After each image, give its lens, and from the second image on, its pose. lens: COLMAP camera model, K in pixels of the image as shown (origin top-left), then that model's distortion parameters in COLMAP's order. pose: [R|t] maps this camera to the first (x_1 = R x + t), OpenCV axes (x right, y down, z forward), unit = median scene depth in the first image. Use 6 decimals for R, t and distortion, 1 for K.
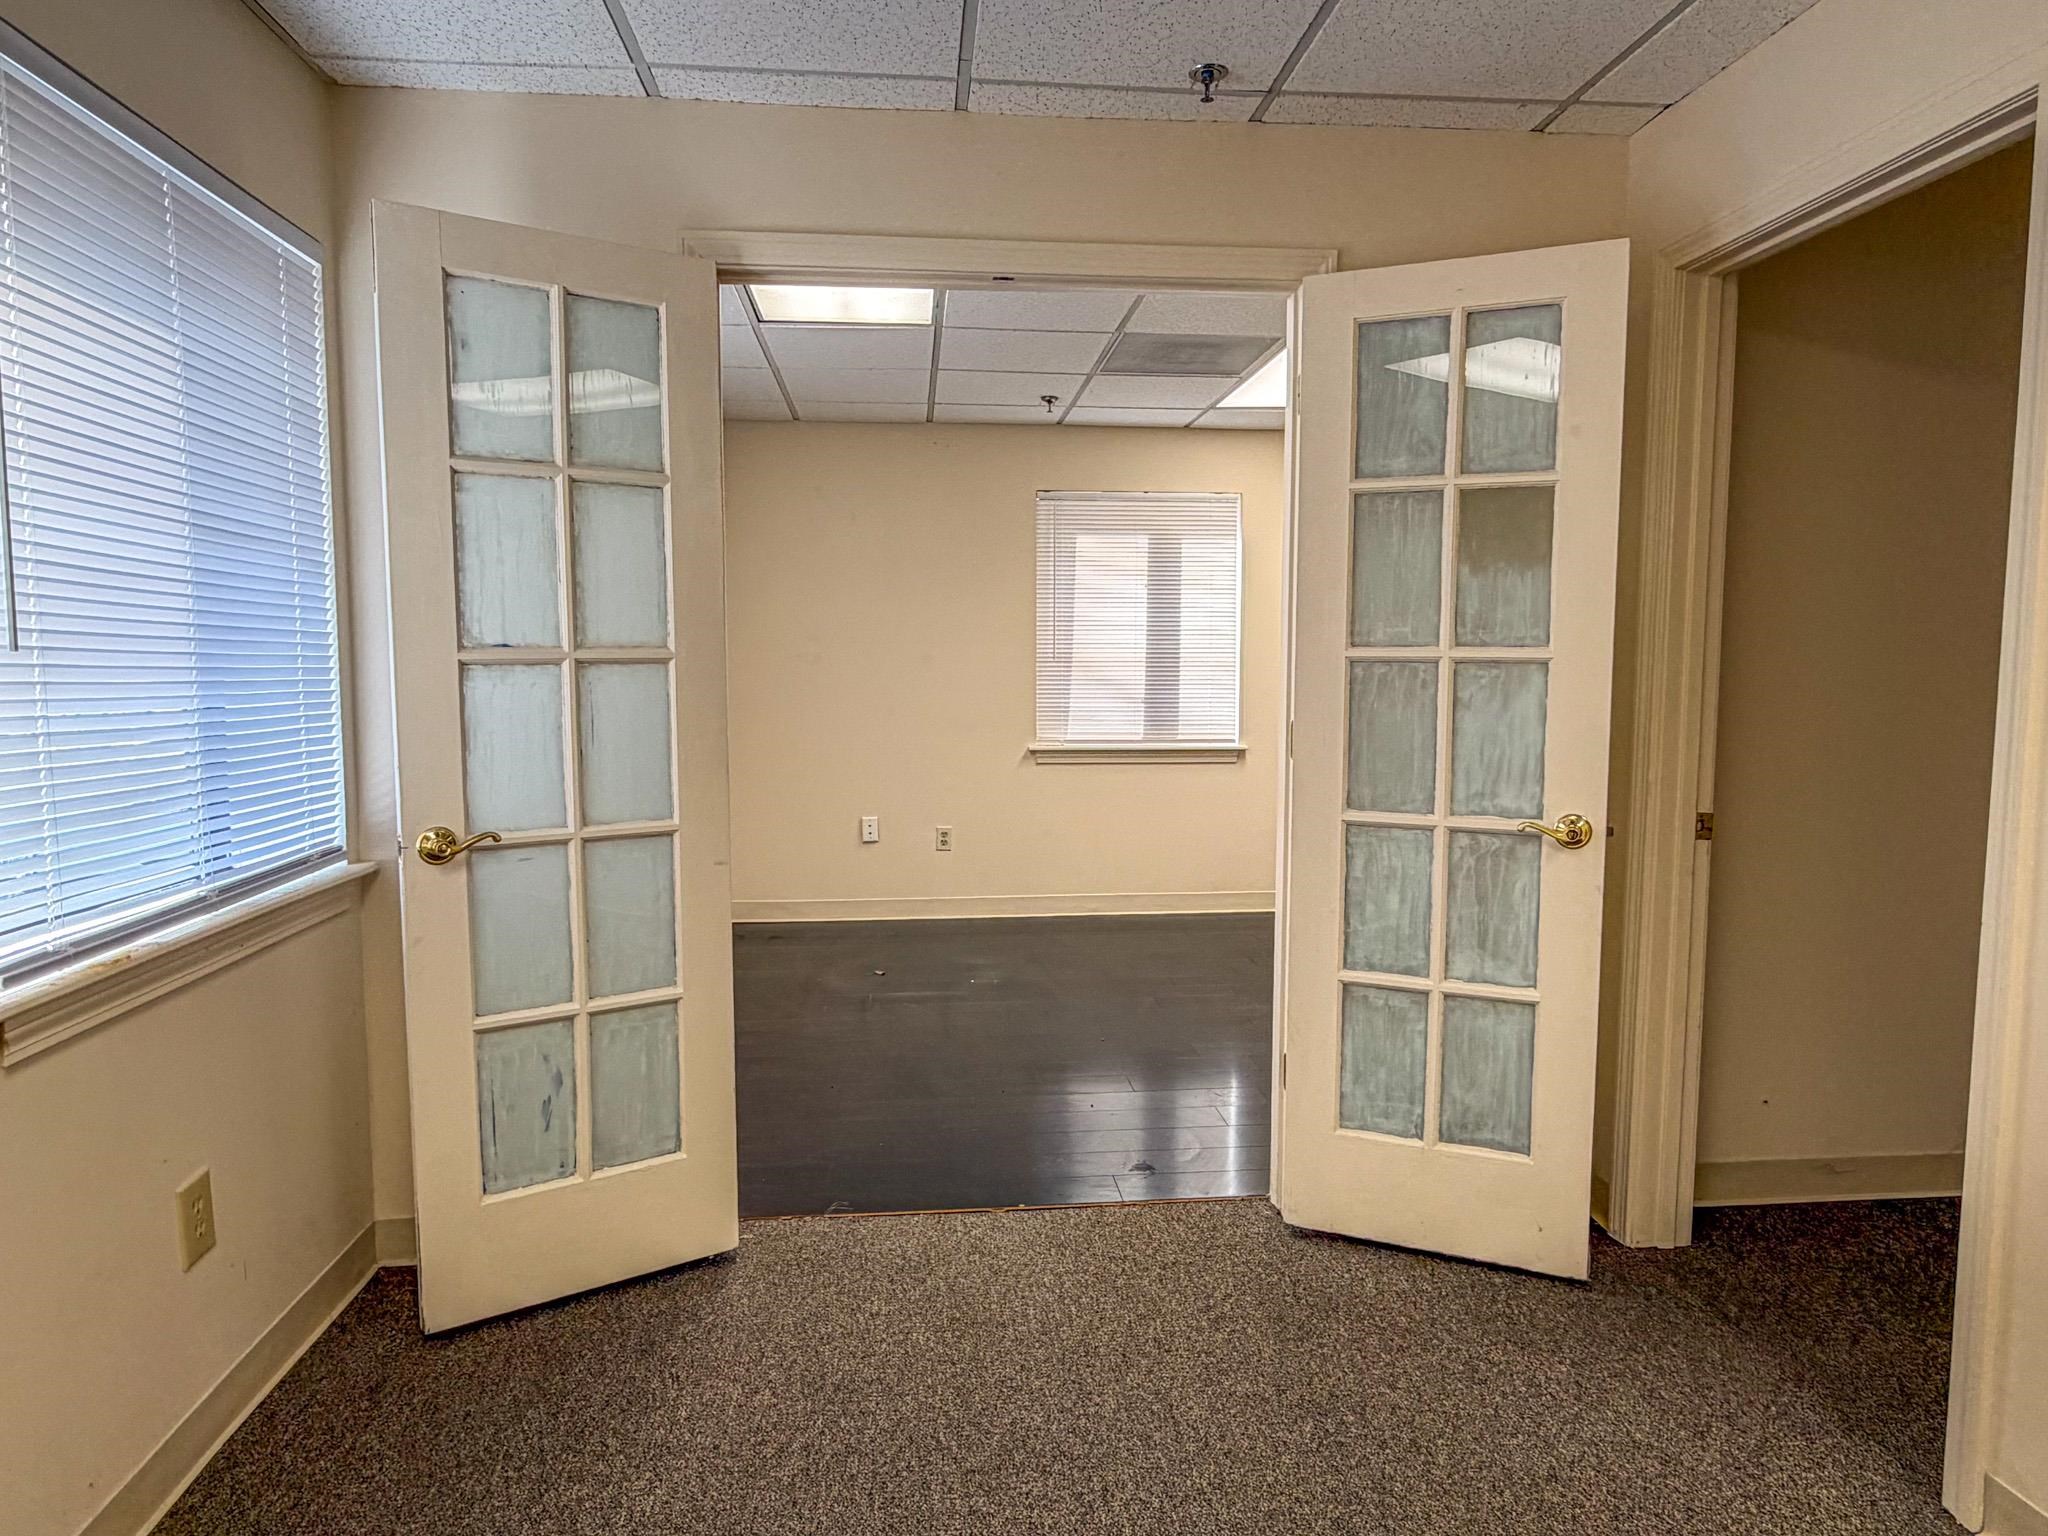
lens RADIAL K [[1262.4, 0, 1024.3], [0, 1262.4, 775.7], [0, 0, 1]] dist [0.000901, 0.000985]
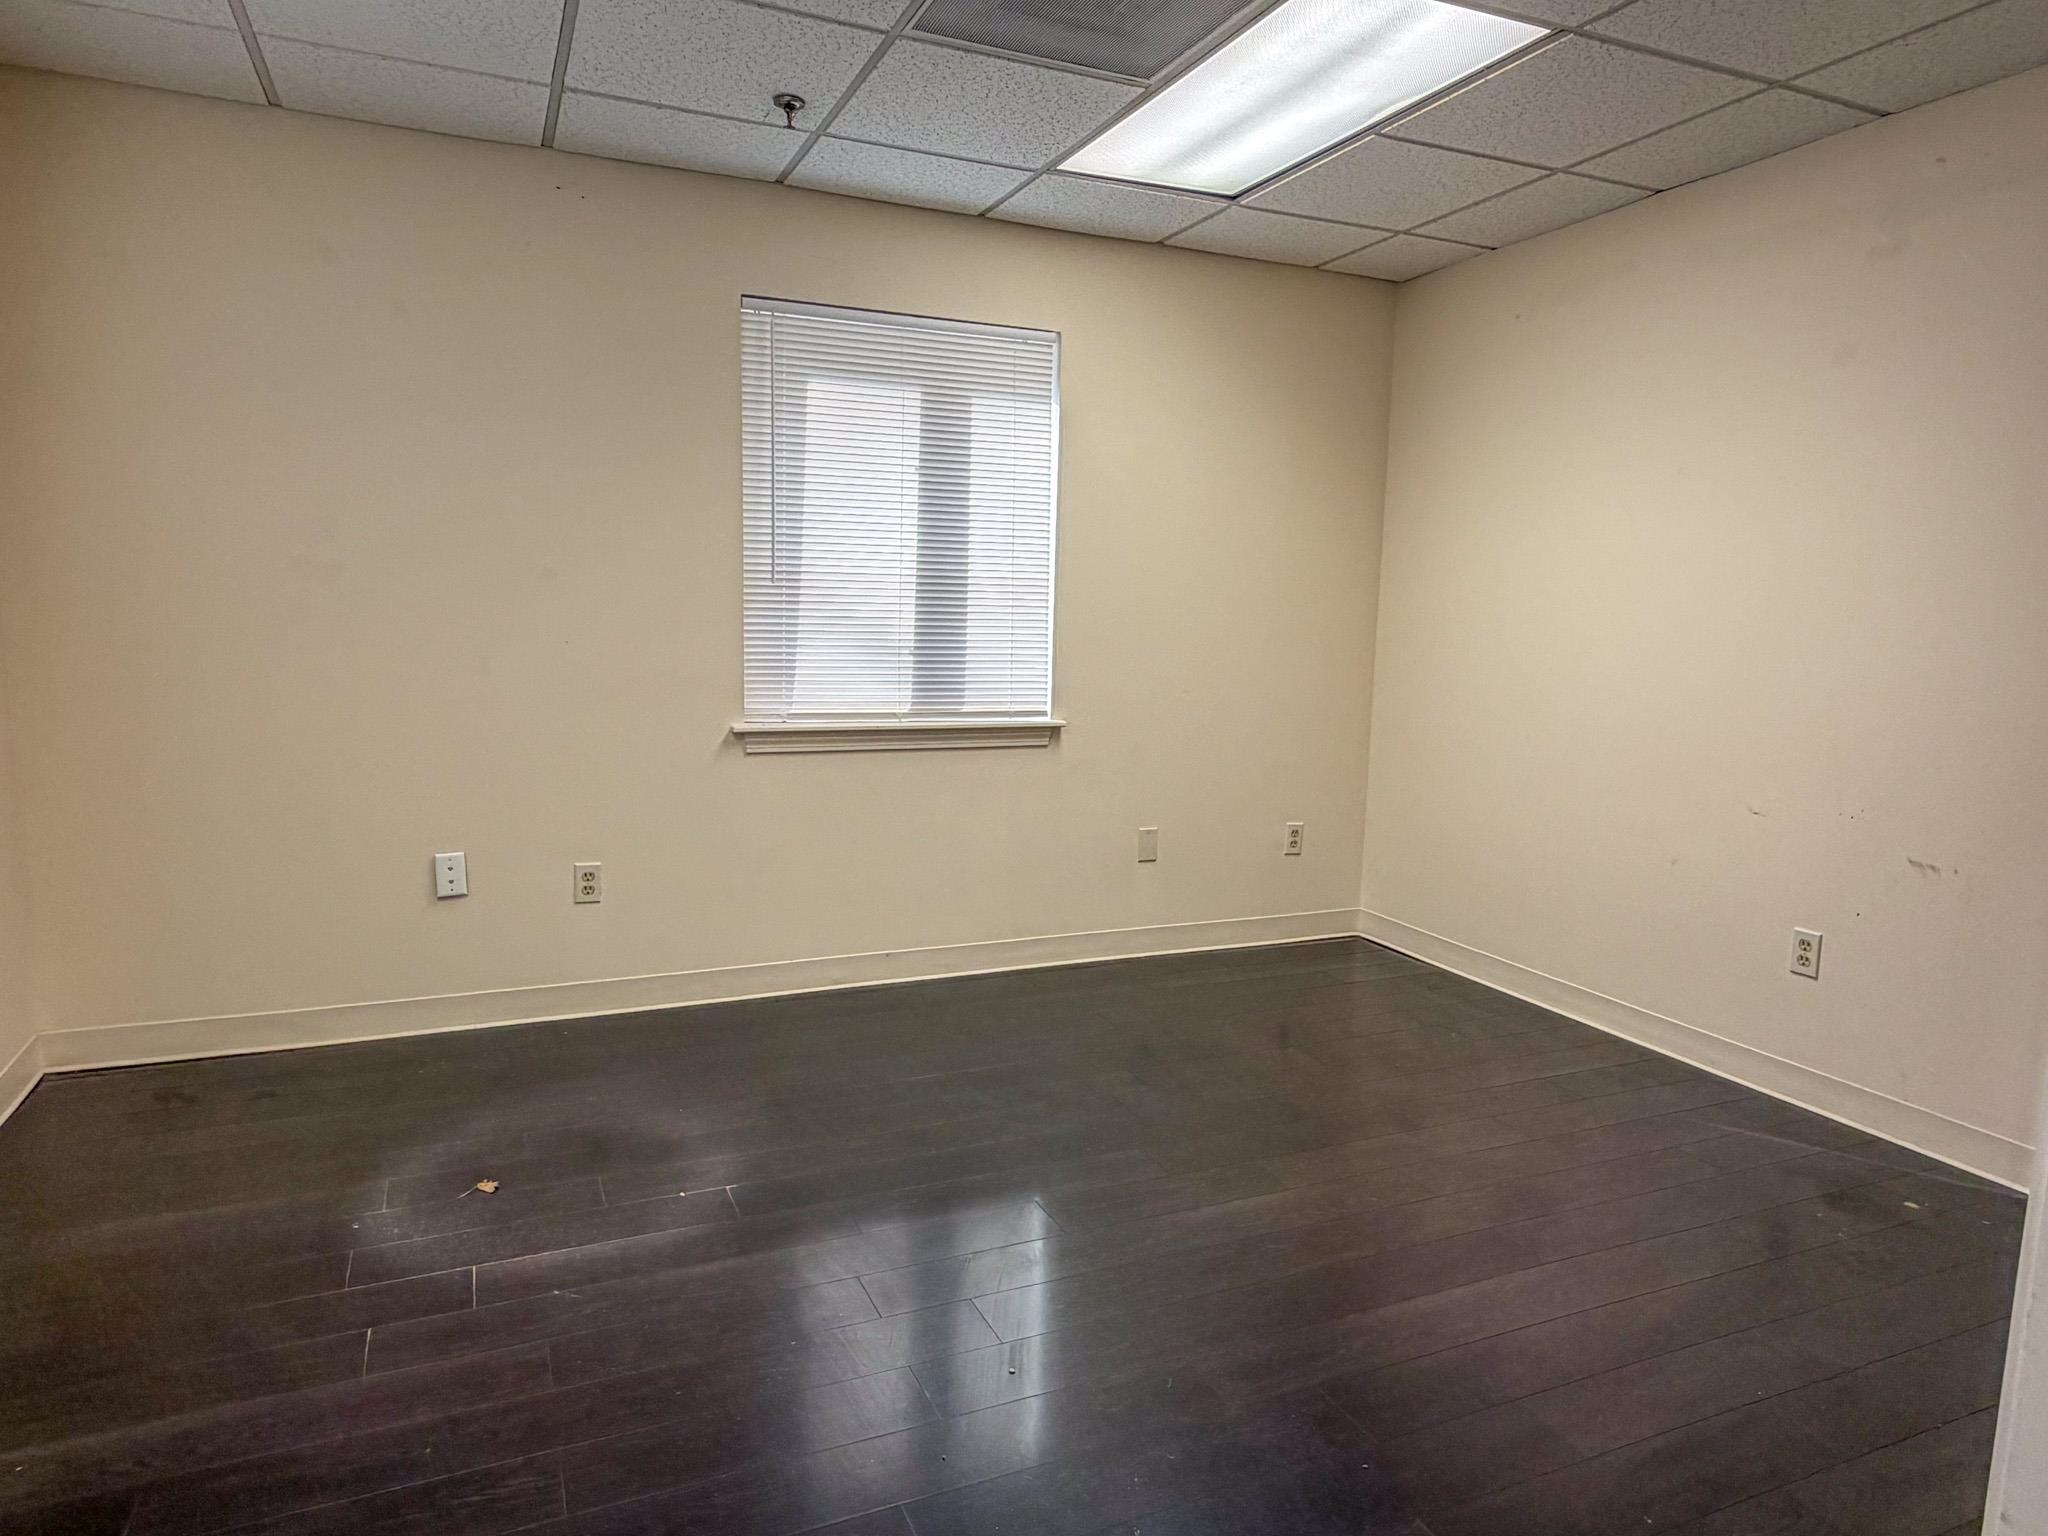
lens RADIAL K [[1262.4, 0, 1016.0], [0, 1262.4, 774.2], [0, 0, 1]] dist [0.000901, 0.000985]
pose [[0.953414, -0.019128, 0.301058, -0.049475], [0.002018, 0.998370, 0.057042, -0.034371], [-0.301658, -0.053777, 0.951898, 0.380737]]
